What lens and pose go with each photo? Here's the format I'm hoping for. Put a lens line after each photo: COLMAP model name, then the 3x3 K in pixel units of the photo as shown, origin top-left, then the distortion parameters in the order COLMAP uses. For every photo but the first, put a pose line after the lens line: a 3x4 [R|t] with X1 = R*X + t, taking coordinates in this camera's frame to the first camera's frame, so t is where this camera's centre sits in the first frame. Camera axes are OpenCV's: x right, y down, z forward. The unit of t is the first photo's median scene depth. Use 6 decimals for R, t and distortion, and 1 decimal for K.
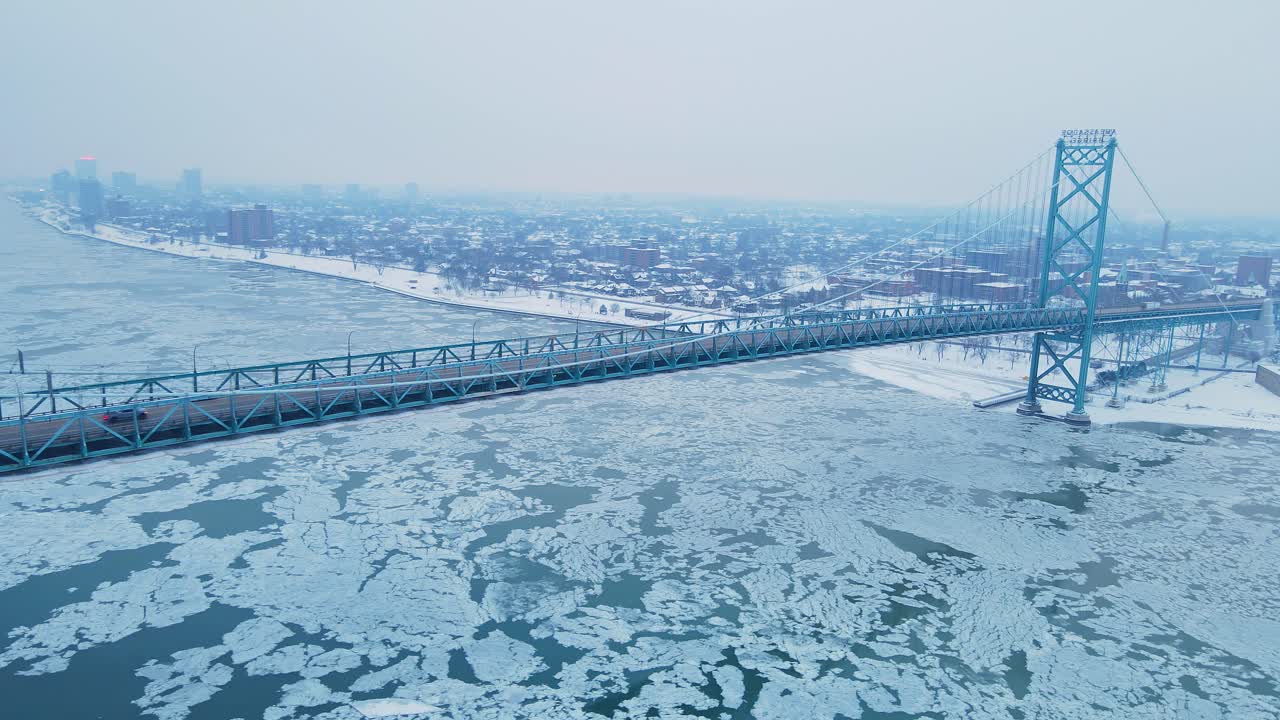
lens RADIAL K [[930.0, 0, 643.9], [0, 930.0, 364.5], [0, 0, 1]] dist [-0.005372, 0.019585]
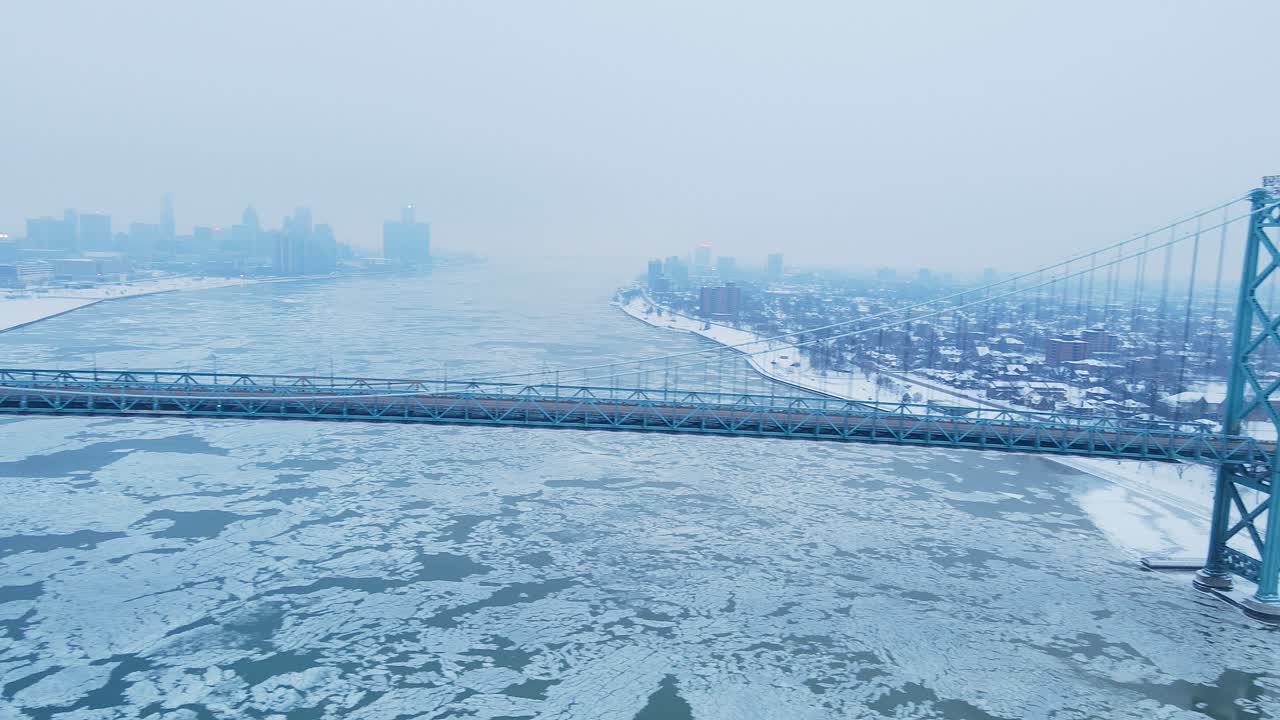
lens RADIAL K [[930.0, 0, 618.6], [0, 930.0, 358.3], [0, 0, 1]] dist [-0.005372, 0.019585]
pose [[0.810931, 0.071696, -0.580733, 0.623495], [-0.127350, 0.990300, -0.055571, -0.044451], [0.571116, 0.119020, 0.812195, 0.313178]]
